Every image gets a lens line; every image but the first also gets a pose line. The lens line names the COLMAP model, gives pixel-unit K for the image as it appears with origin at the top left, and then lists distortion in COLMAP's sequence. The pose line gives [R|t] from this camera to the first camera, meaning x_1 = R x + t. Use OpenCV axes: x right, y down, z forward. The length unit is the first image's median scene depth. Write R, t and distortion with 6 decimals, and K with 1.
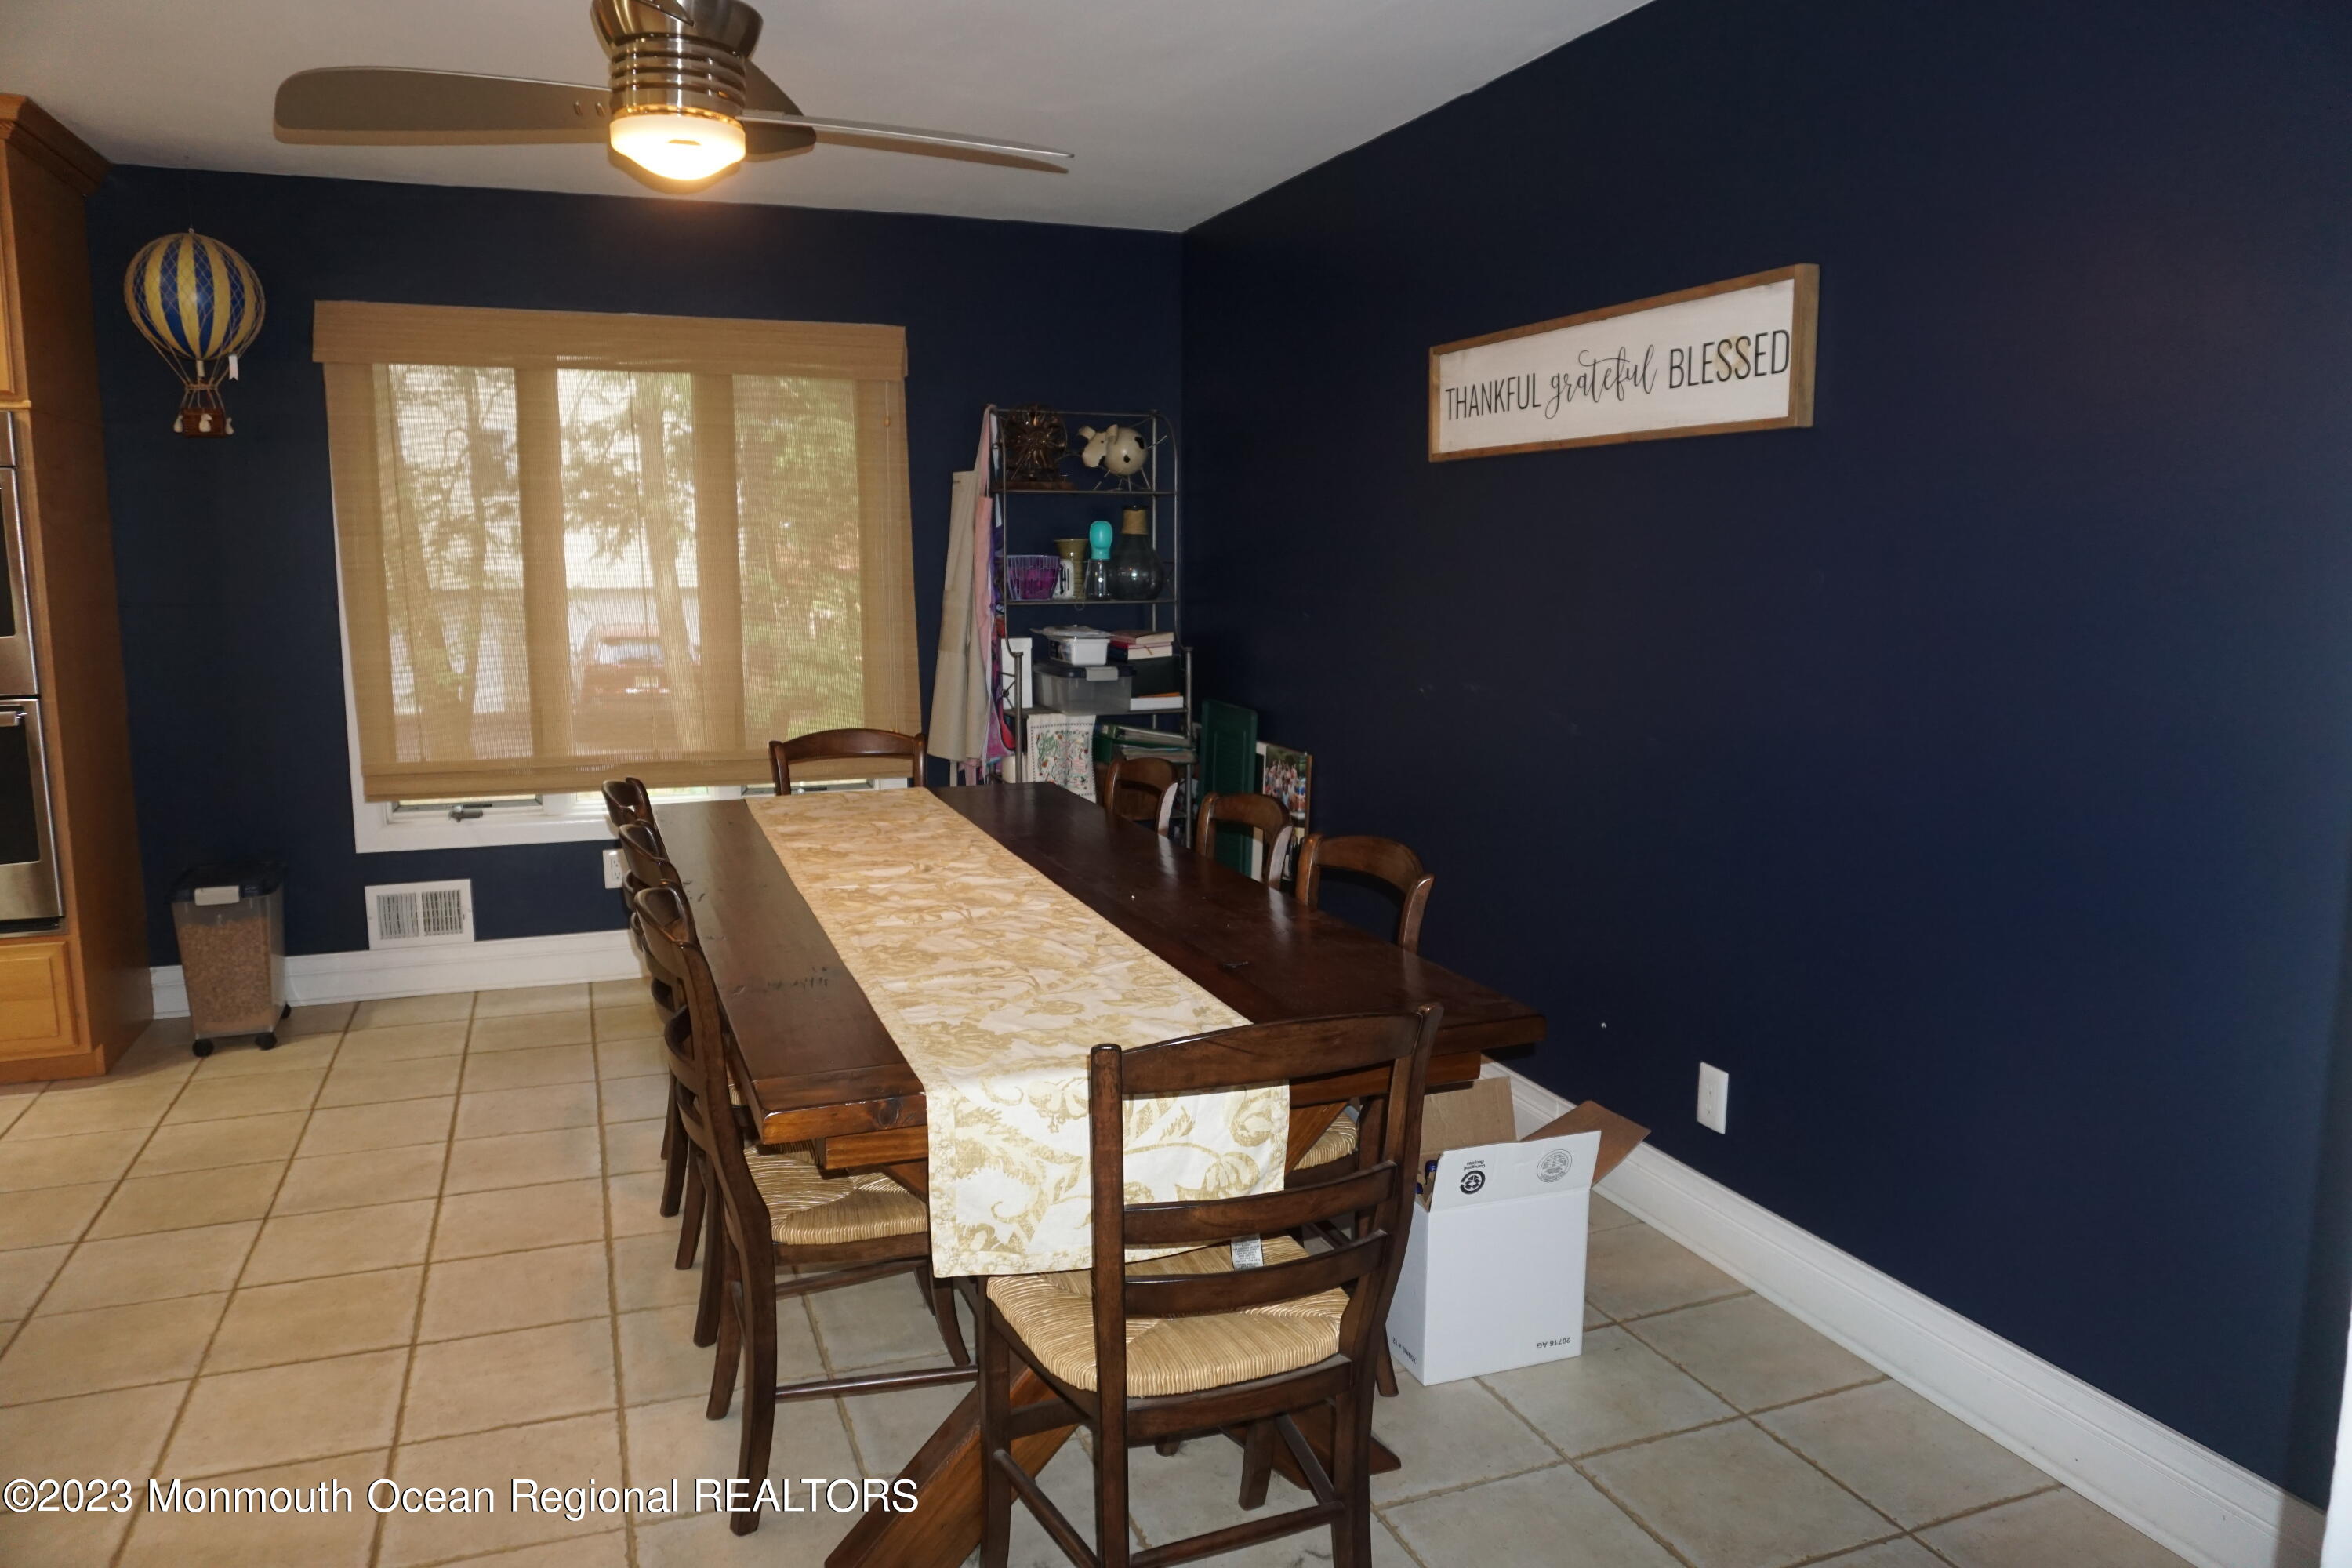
lens RADIAL K [[1549.8, 0, 1176.0], [0, 1549.8, 784.0], [0, 0, 1]] dist [-0.067414, 0.002144]
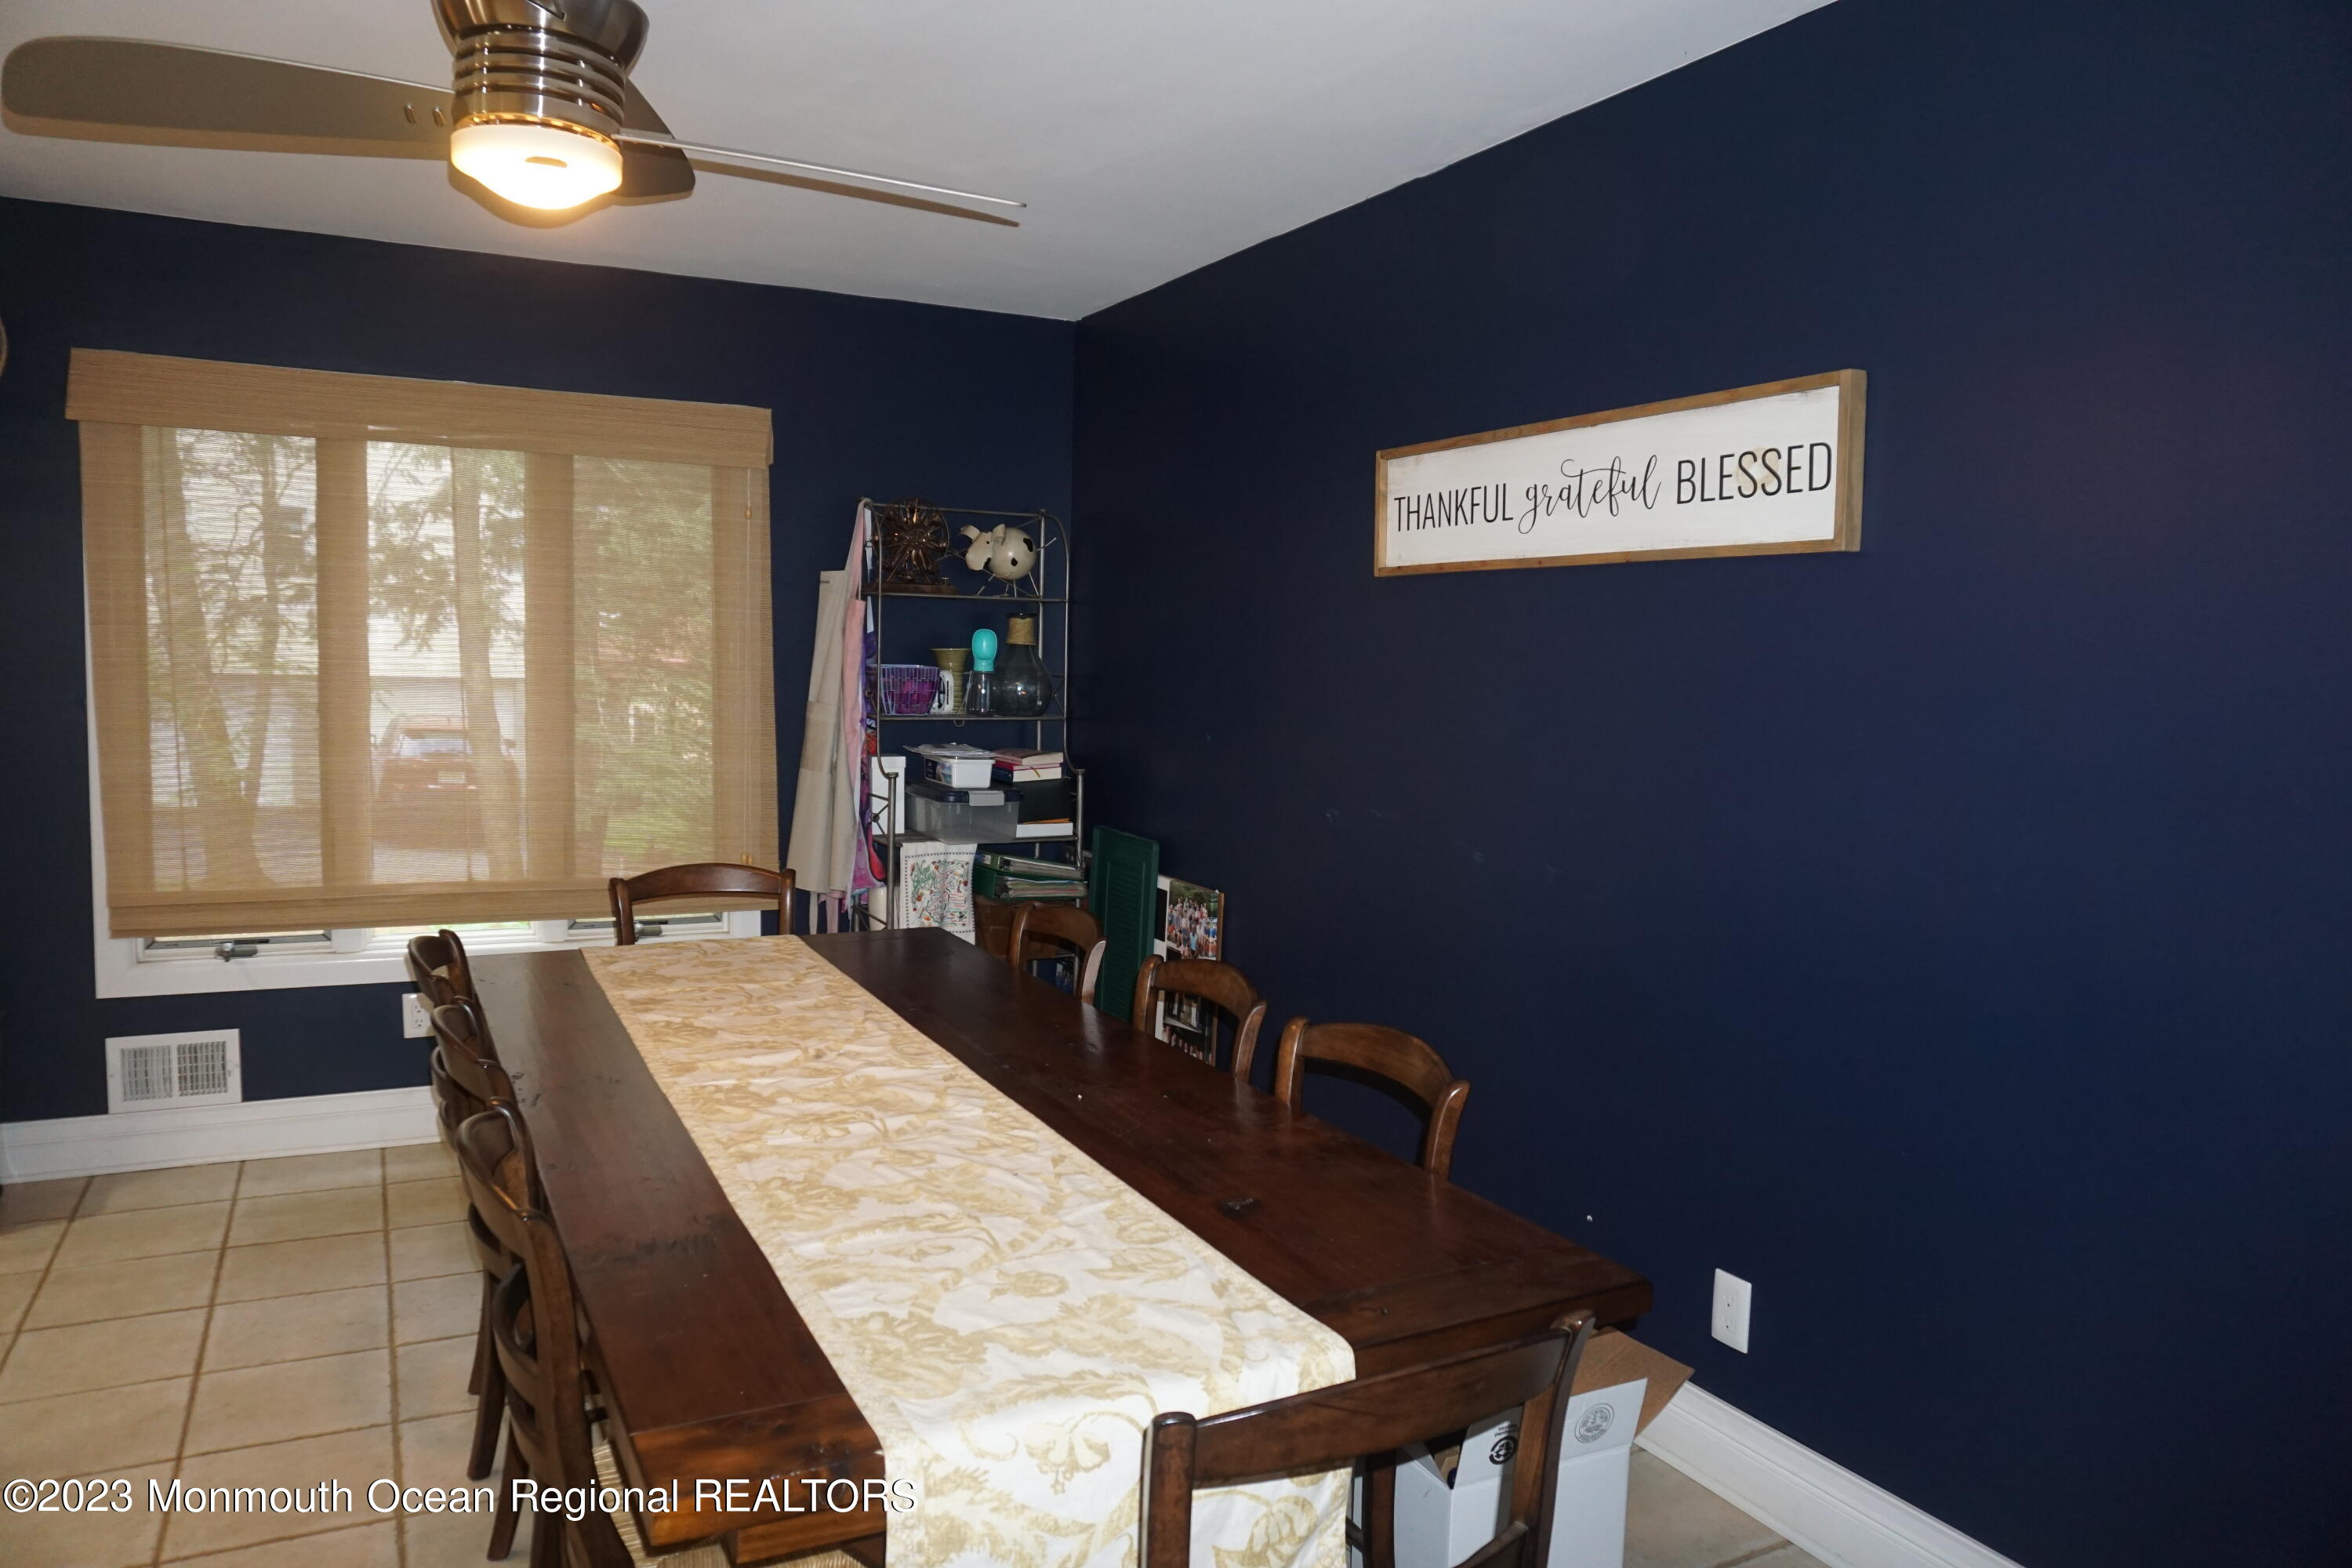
lens RADIAL K [[1560.4, 0, 1176.0], [0, 1560.4, 784.0], [0, 0, 1]] dist [-0.067577, 0.024181]
pose [[0.993854, 0.013614, 0.109859, -0.045766], [-0.006426, 0.997831, -0.065520, -0.025149], [-0.110513, 0.064411, 0.991785, 0.108592]]
